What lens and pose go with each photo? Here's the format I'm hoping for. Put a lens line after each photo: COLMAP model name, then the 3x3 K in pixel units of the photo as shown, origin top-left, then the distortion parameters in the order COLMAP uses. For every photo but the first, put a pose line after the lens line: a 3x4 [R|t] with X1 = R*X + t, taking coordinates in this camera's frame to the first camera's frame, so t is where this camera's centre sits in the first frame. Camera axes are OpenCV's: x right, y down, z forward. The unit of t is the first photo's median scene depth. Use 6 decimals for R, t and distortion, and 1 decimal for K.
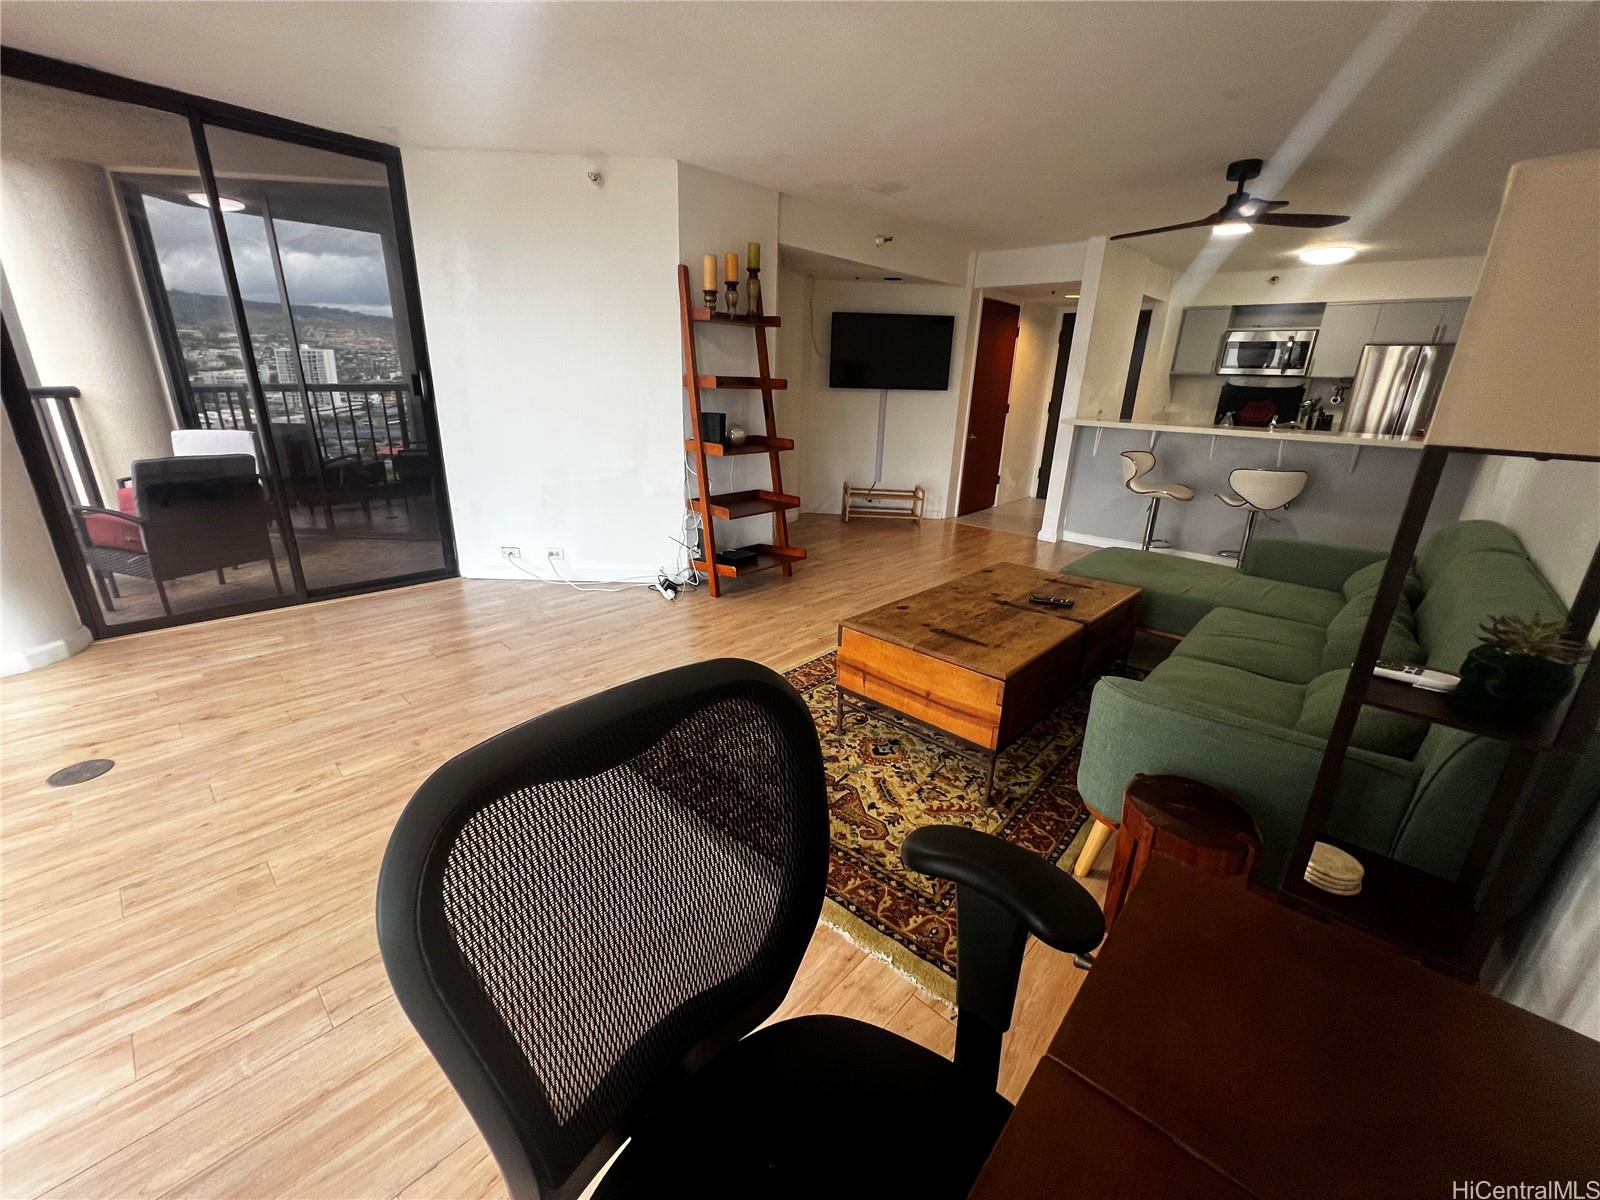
lens RADIAL K [[641.8, 0, 800.0], [0, 641.8, 600.0], [0, 0, 1]] dist [0.001004, 0.000232]
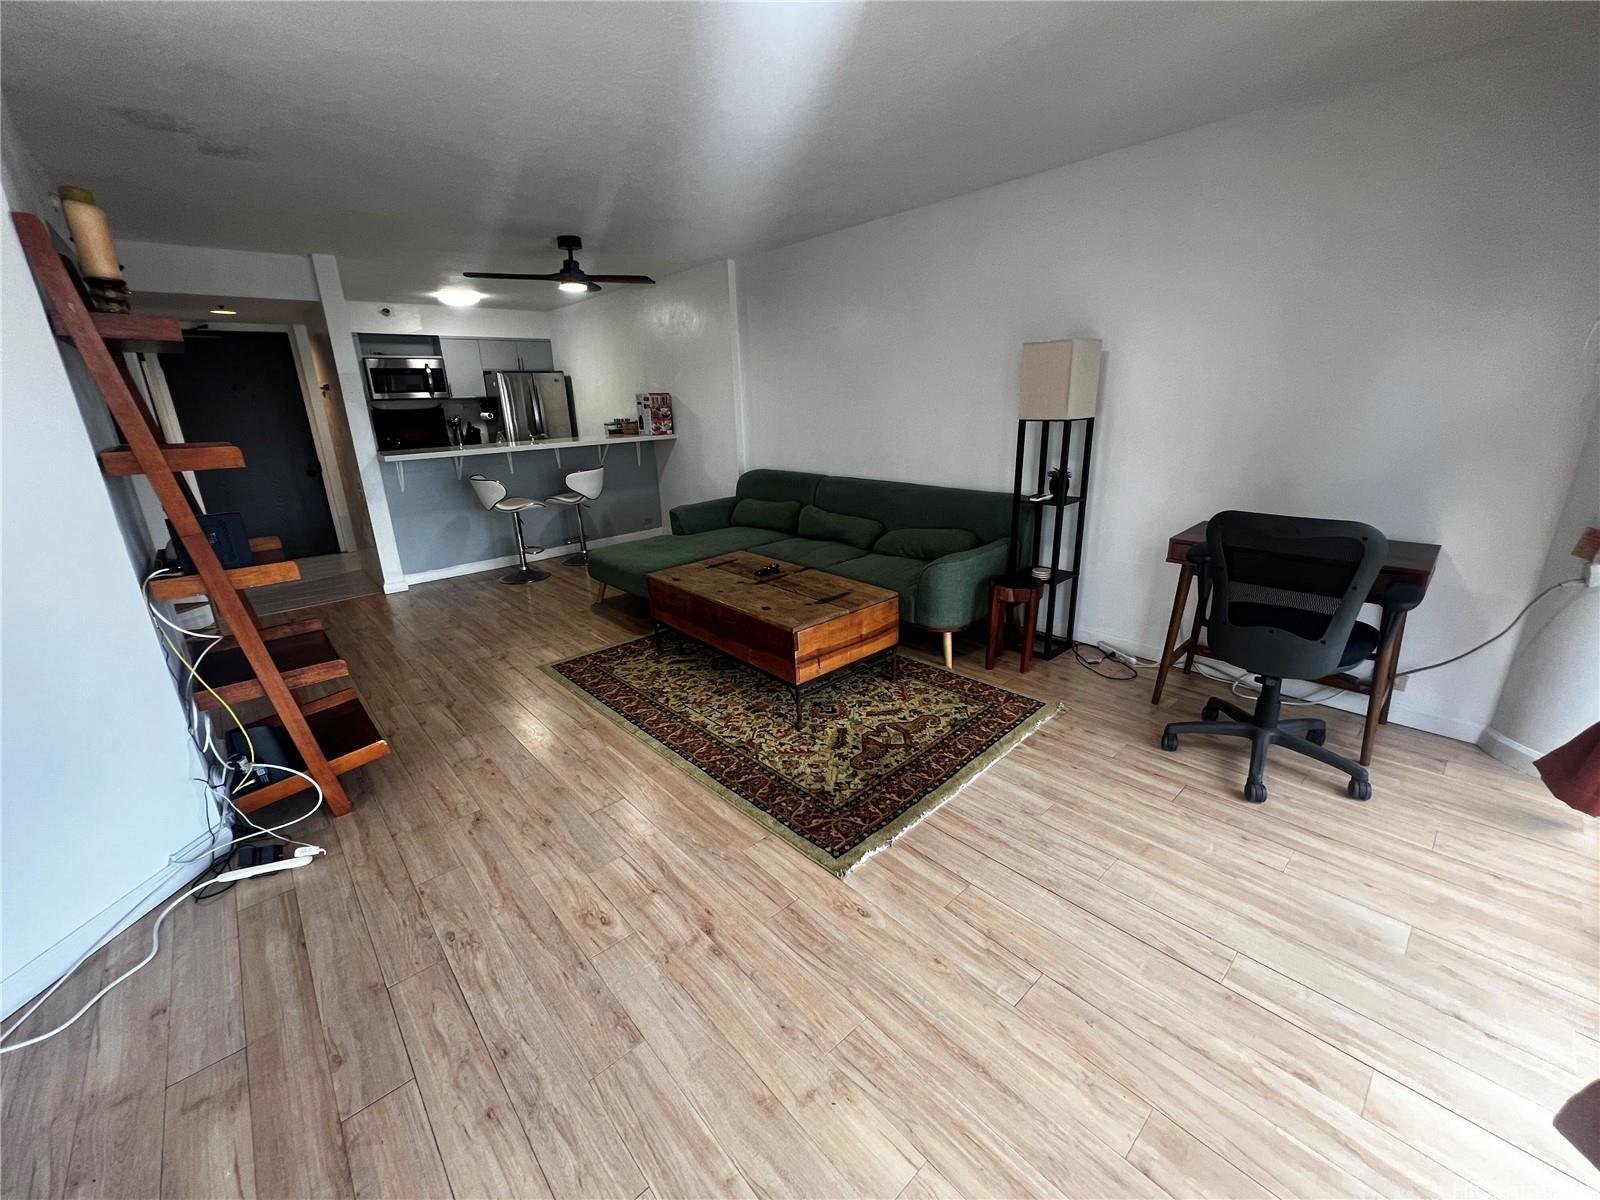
lens RADIAL K [[641.8, 0, 800.0], [0, 641.8, 600.0], [0, 0, 1]] dist [0.001004, 0.000232]
pose [[0.084237, -0.335647, 0.938214, -0.939061], [0.356139, 0.889510, 0.286247, -0.319071], [-0.930629, 0.310022, 0.194466, 0.724602]]
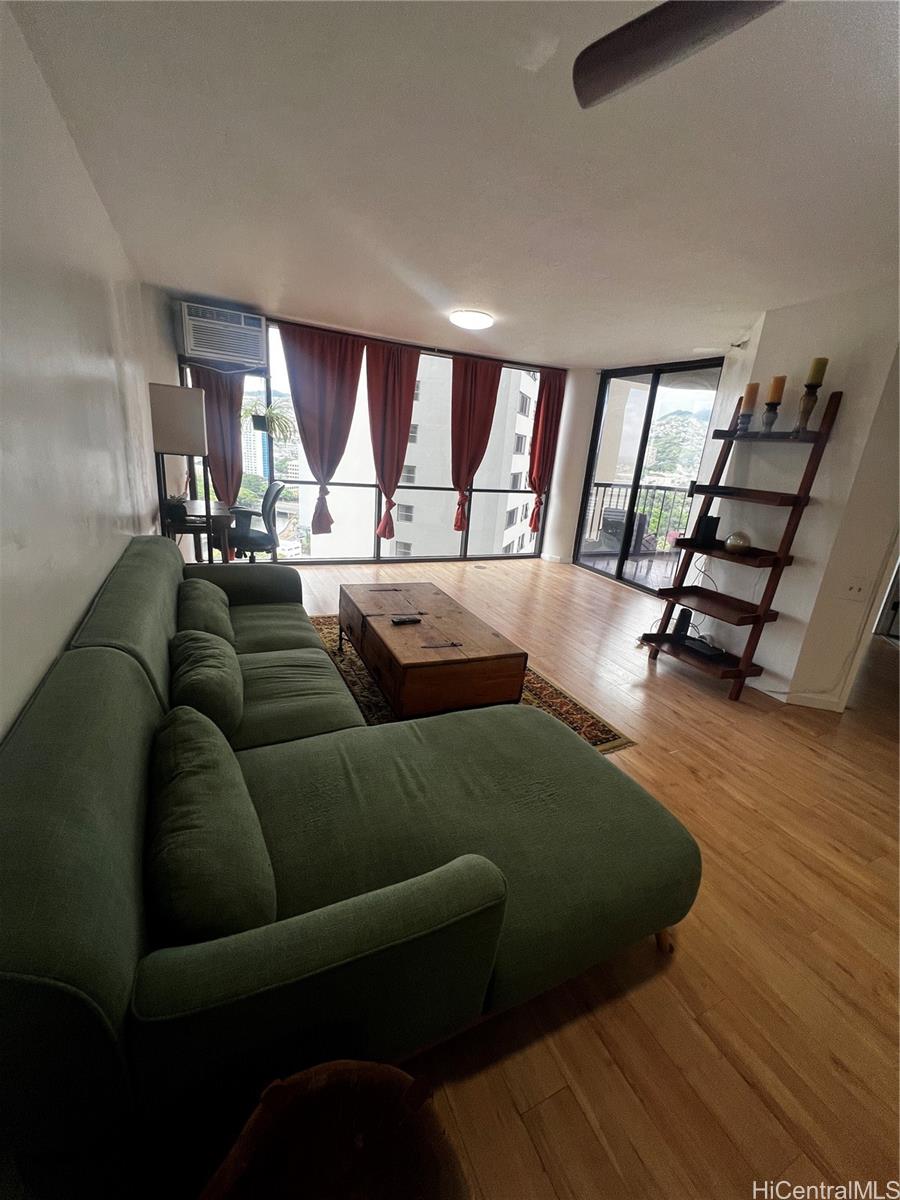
lens RADIAL K [[481.4, 0, 450.0], [0, 481.4, 600.0], [0, 0, 1]] dist [0.001004, 0.000232]
pose [[-0.365090, 0.227057, -0.902859, 1.327459], [-0.389076, 0.843835, 0.369544, -0.467876], [0.845772, 0.486197, -0.219733, 1.340566]]
